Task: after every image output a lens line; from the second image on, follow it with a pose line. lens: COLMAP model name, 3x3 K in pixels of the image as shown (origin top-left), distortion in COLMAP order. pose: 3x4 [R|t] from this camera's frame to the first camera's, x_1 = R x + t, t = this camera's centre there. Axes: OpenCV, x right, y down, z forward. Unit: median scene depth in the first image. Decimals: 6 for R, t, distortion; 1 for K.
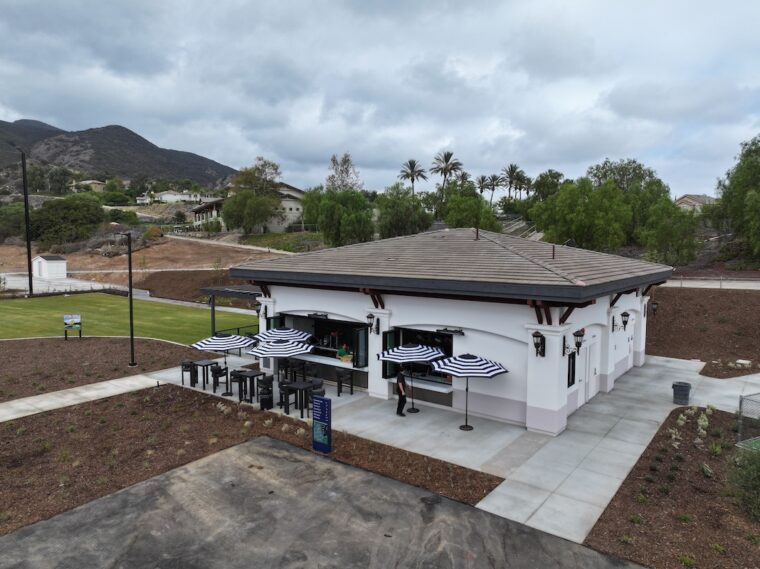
lens RADIAL K [[530.1, 0, 380.0], [0, 530.1, 284.5], [0, 0, 1]] dist [-0.000742, 0.010494]
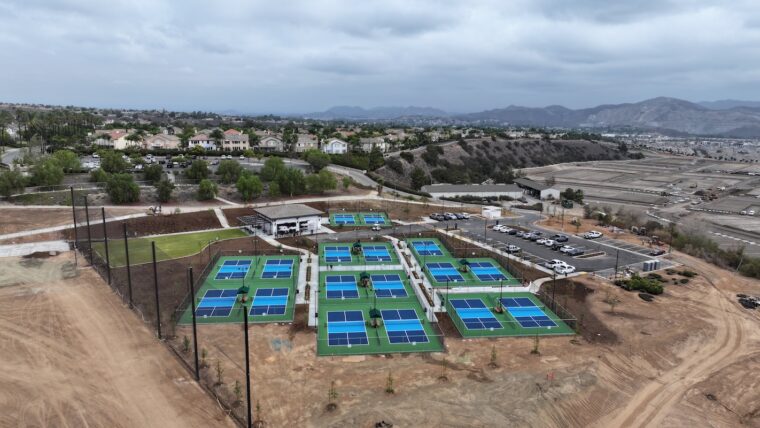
lens RADIAL K [[531.5, 0, 382.8], [0, 531.5, 213.7], [0, 0, 1]] dist [0.005460, 0.004037]
pose [[0.362906, -0.184665, 0.913344, -6.298530], [0.059165, 0.982755, 0.175191, -1.258705], [-0.929945, -0.009540, 0.367574, -2.784269]]
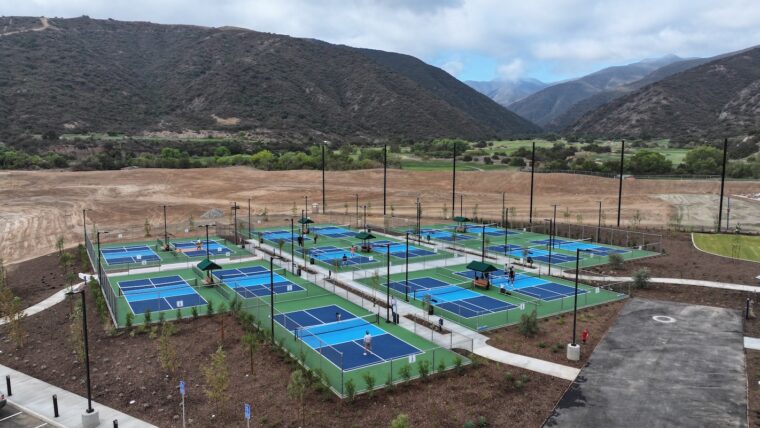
lens RADIAL K [[531.5, 0, 382.8], [0, 531.5, 213.7], [0, 0, 1]] dist [0.005460, 0.004037]
pose [[0.062720, 0.112079, -0.991718, 1.883008], [-0.077227, 0.991240, 0.107141, -0.285441], [0.995039, 0.069867, 0.070826, -0.842294]]
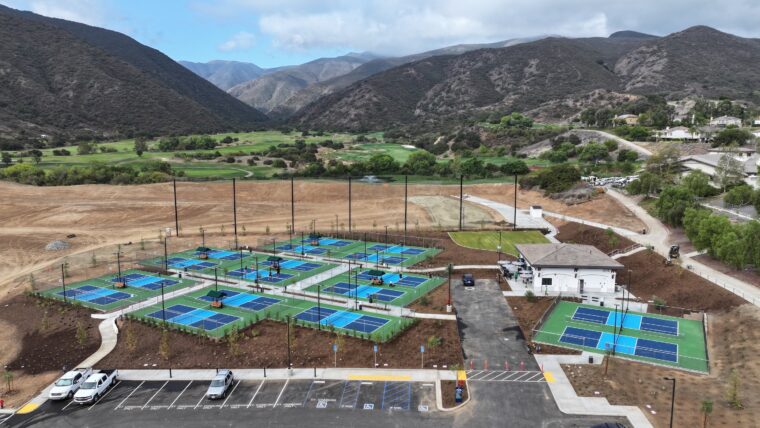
lens RADIAL K [[531.5, 0, 382.8], [0, 531.5, 213.7], [0, 0, 1]] dist [0.005460, 0.004037]
pose [[0.542562, 0.119516, -0.831470, 3.201470], [-0.062454, 0.992827, 0.101956, -0.779678], [0.837691, -0.003389, 0.546135, -2.656626]]
